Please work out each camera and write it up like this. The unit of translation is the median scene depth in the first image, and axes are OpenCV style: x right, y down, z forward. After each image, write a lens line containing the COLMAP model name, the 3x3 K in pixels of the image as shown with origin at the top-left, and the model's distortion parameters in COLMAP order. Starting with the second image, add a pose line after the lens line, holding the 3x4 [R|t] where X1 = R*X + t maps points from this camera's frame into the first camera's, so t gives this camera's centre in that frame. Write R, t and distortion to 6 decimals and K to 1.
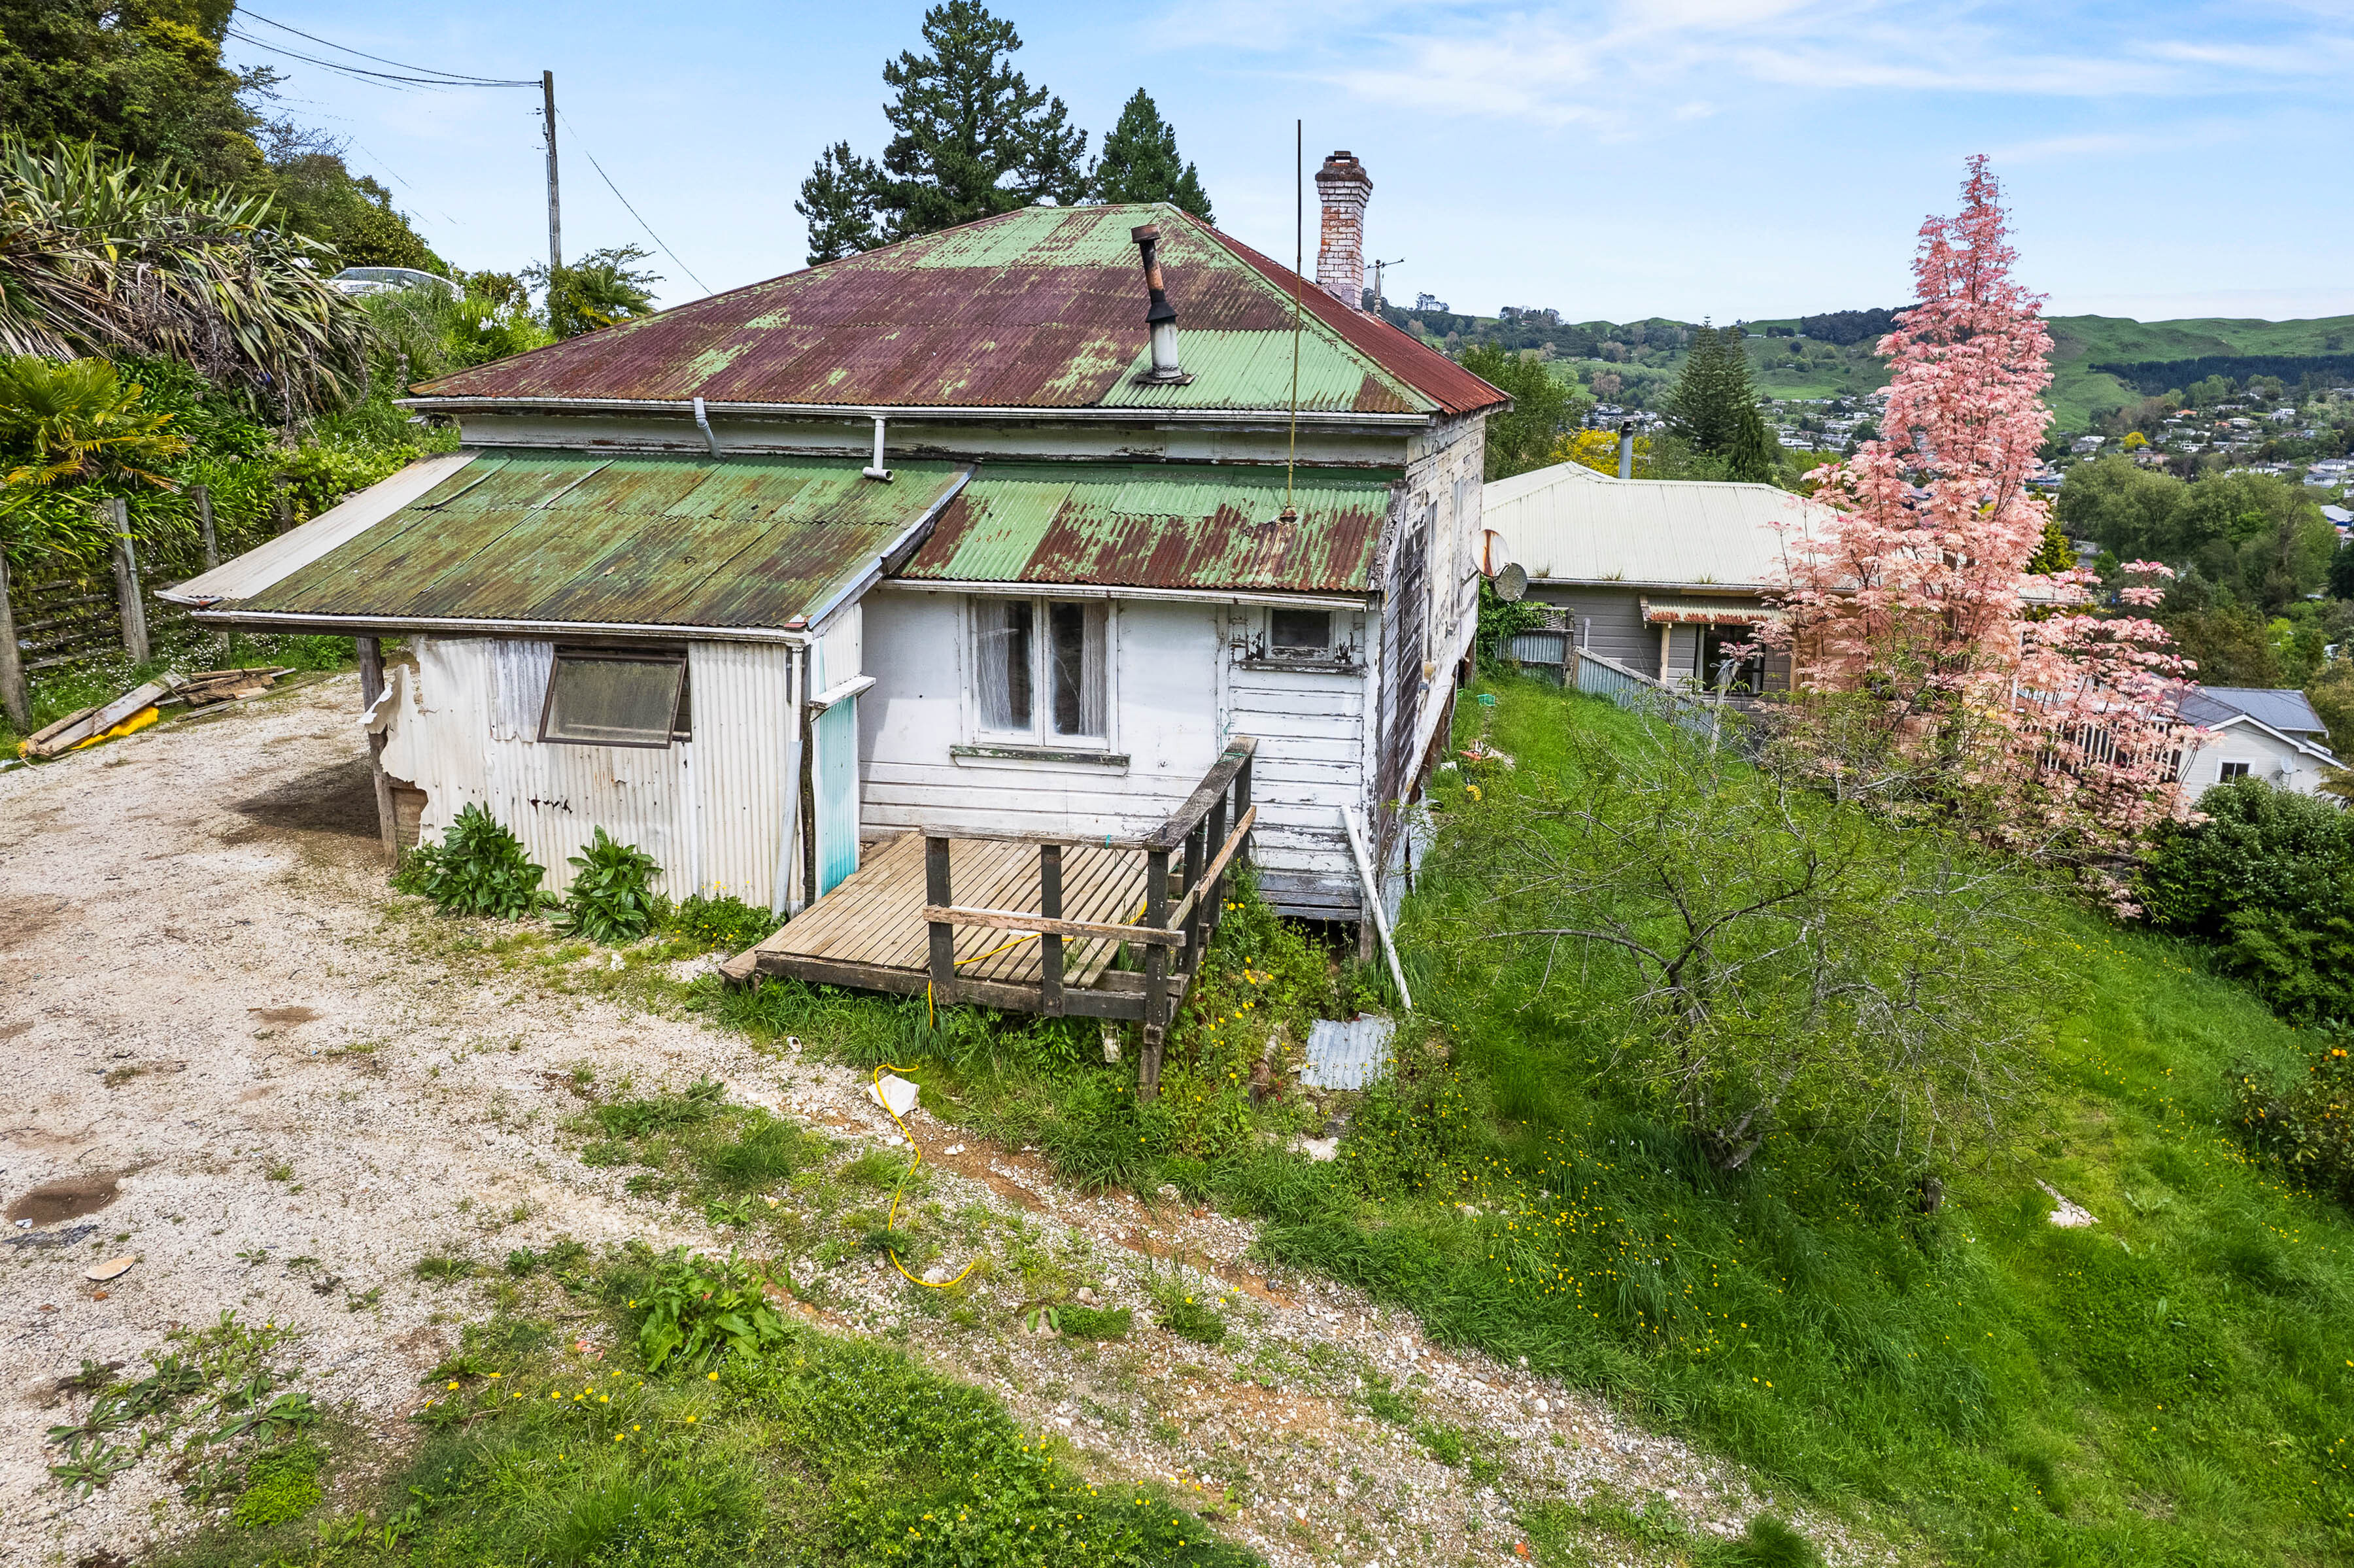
lens RADIAL K [[1603.1, 0, 1238.6], [0, 1603.1, 674.6], [0, 0, 1]] dist [-0.079004, 0.077787]
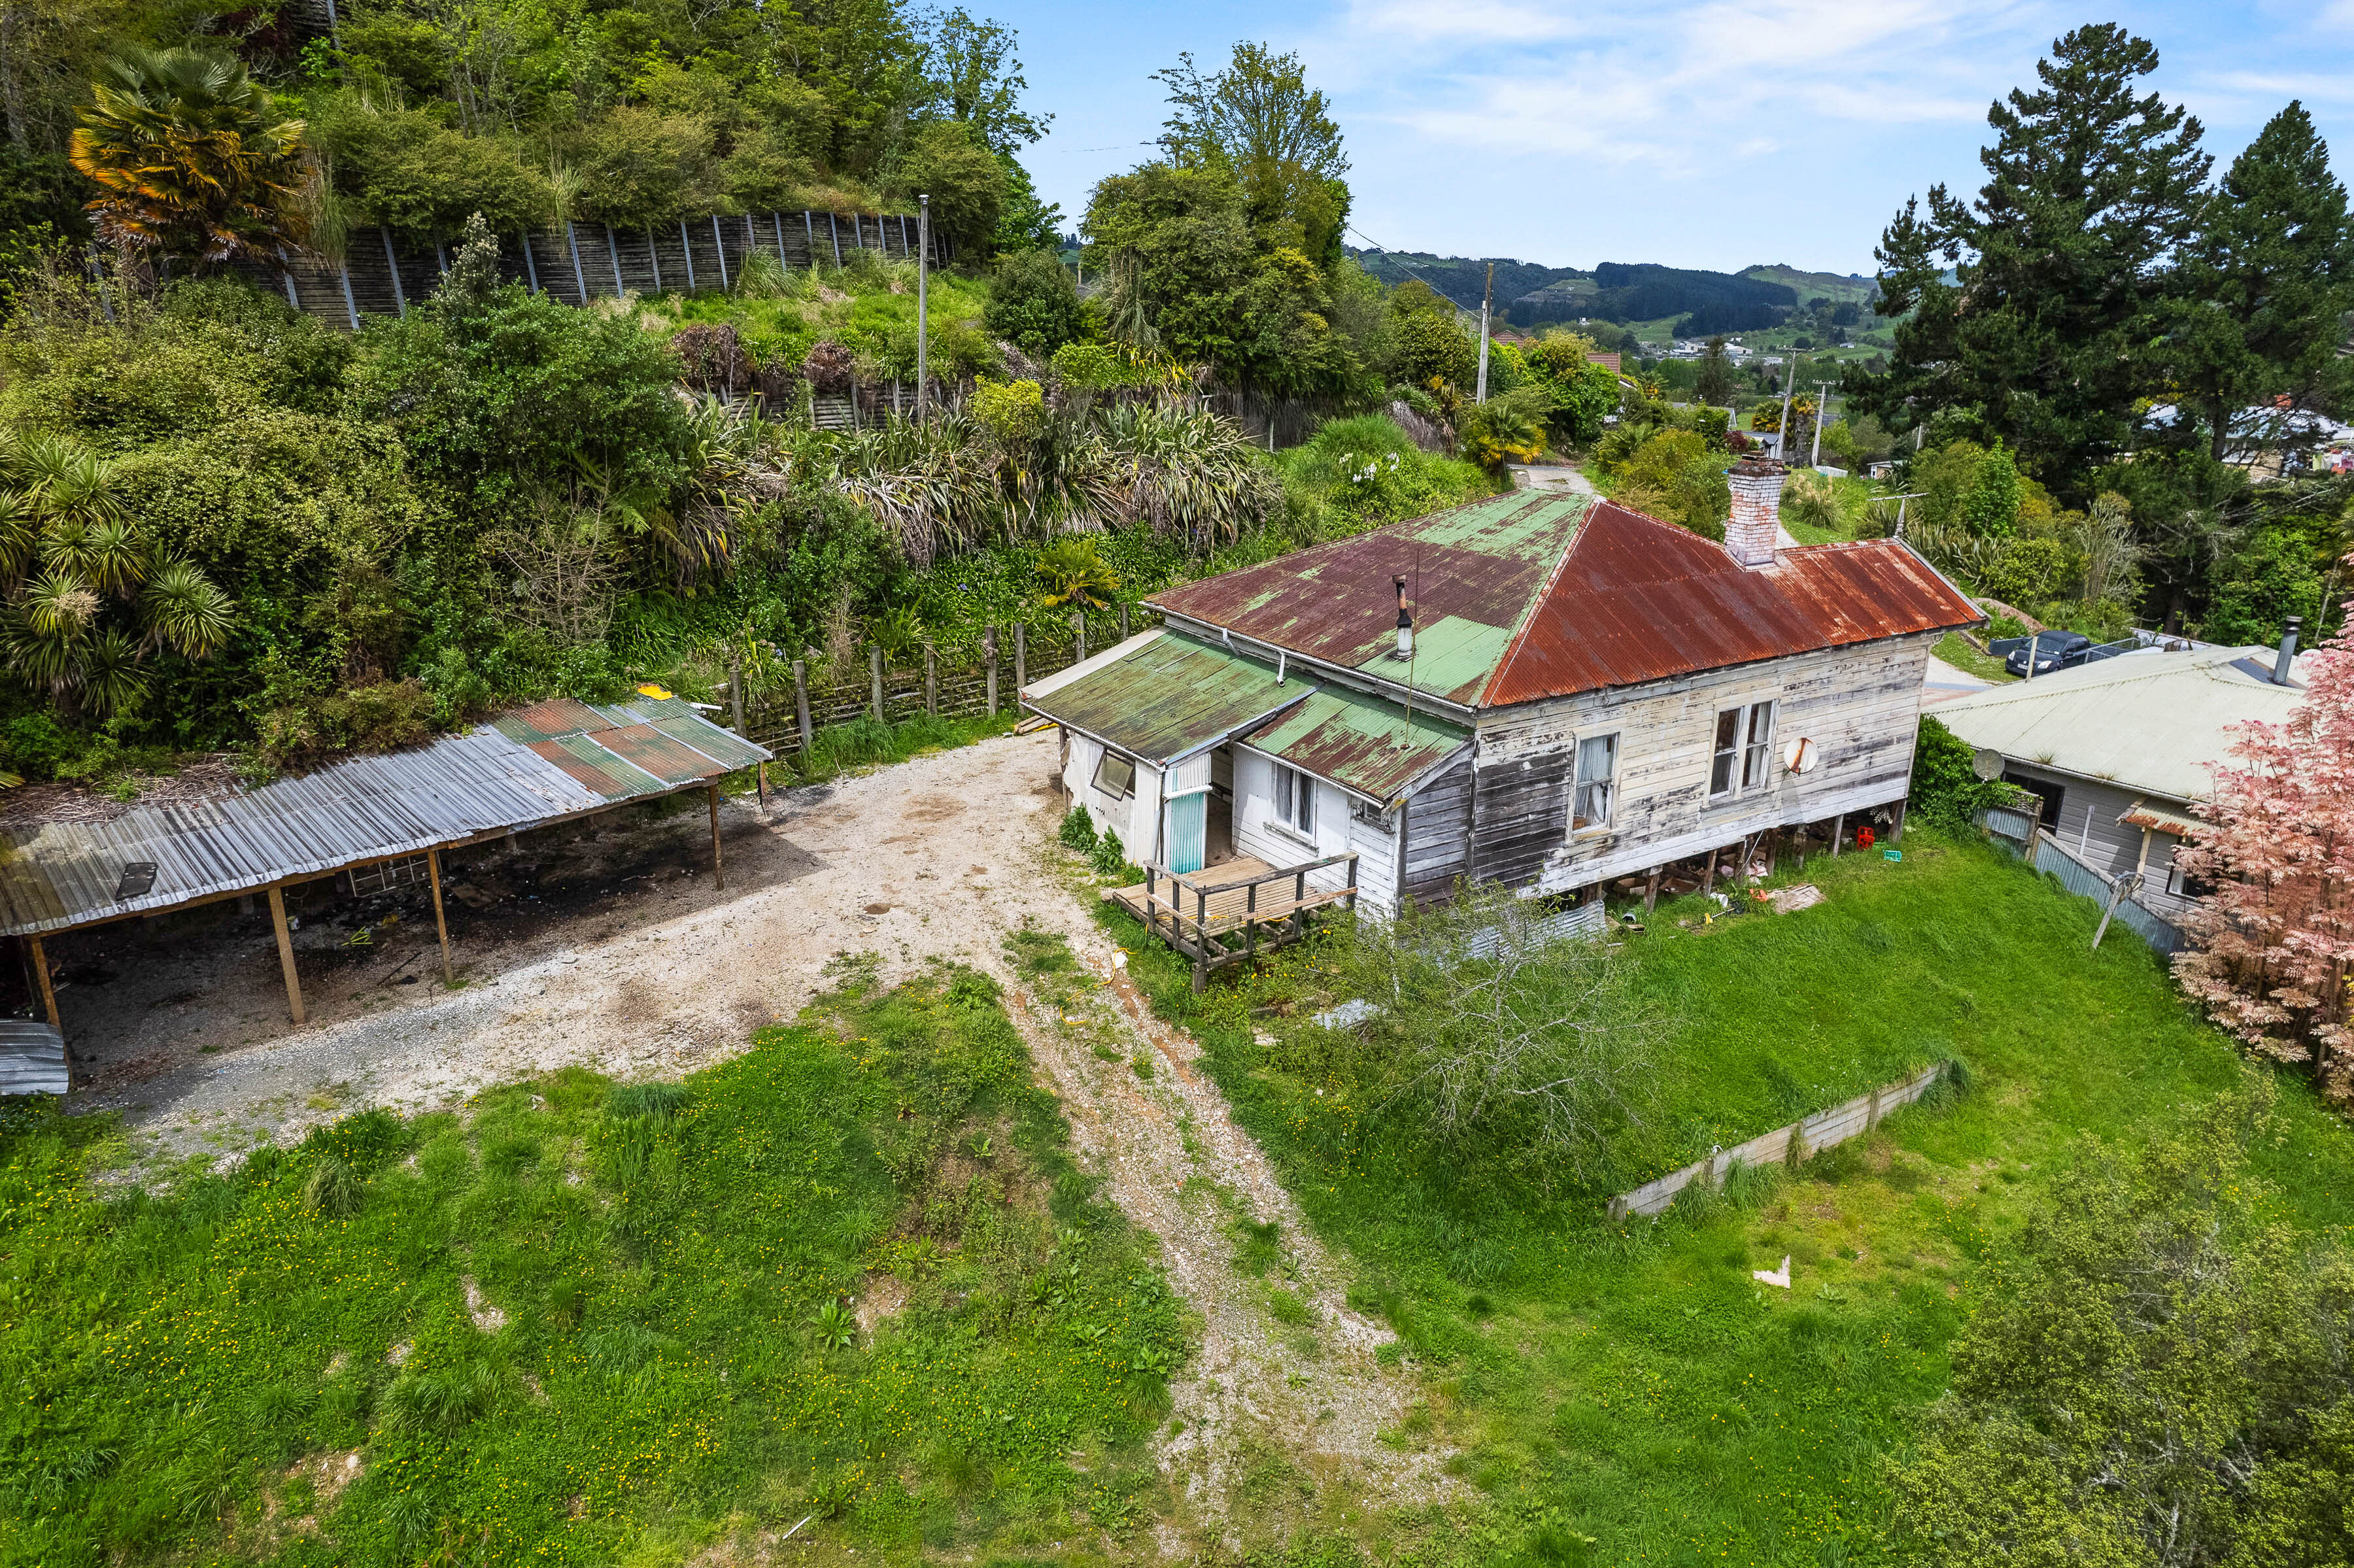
lens RADIAL K [[1519.6, 0, 1177.0], [0, 1519.6, 784.0], [0, 0, 1]] dist [-0.068234, 0.064558]
pose [[0.693733, 0.210147, -0.688892, 1.161724], [-0.127738, 0.977223, 0.169467, -0.344587], [0.708814, -0.029567, 0.704776, -0.506338]]
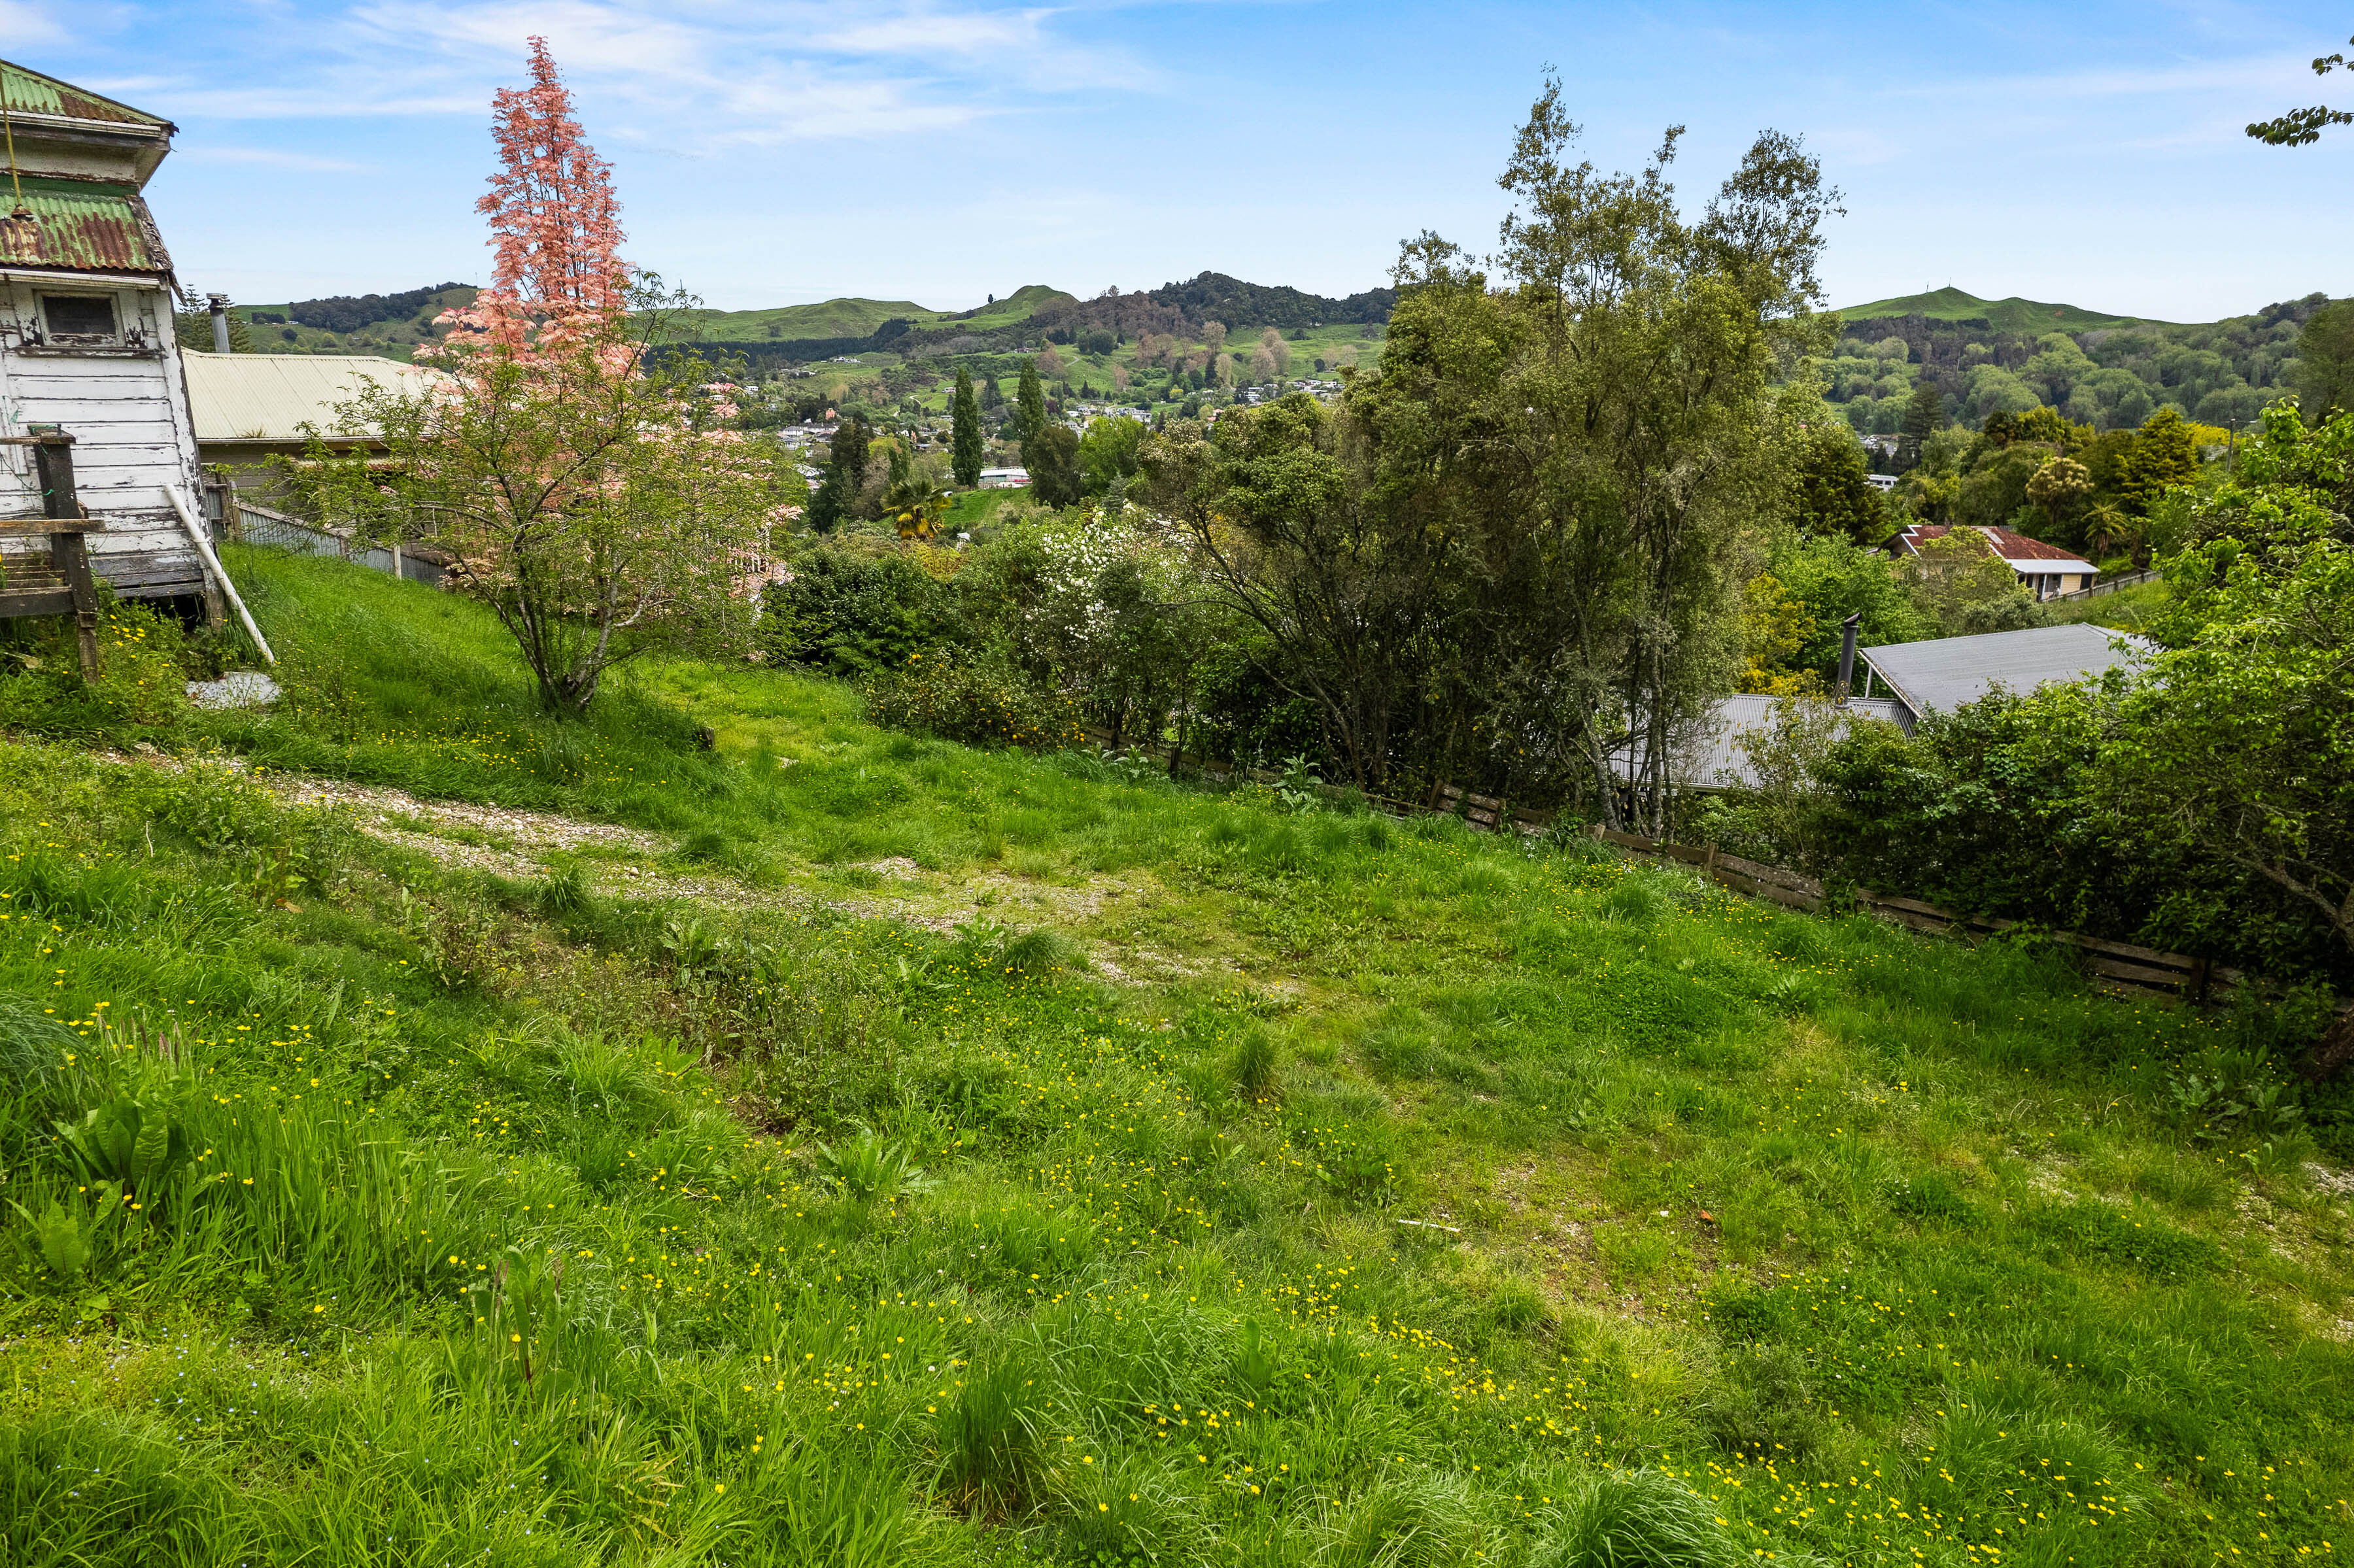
lens RADIAL K [[1519.6, 0, 1177.0], [0, 1519.6, 784.0], [0, 0, 1]] dist [-0.068234, 0.064558]
pose [[0.660718, -0.202966, 0.722674, -0.255456], [0.139604, 0.979180, 0.147371, 0.227672], [-0.737538, 0.003518, 0.675296, -0.196490]]
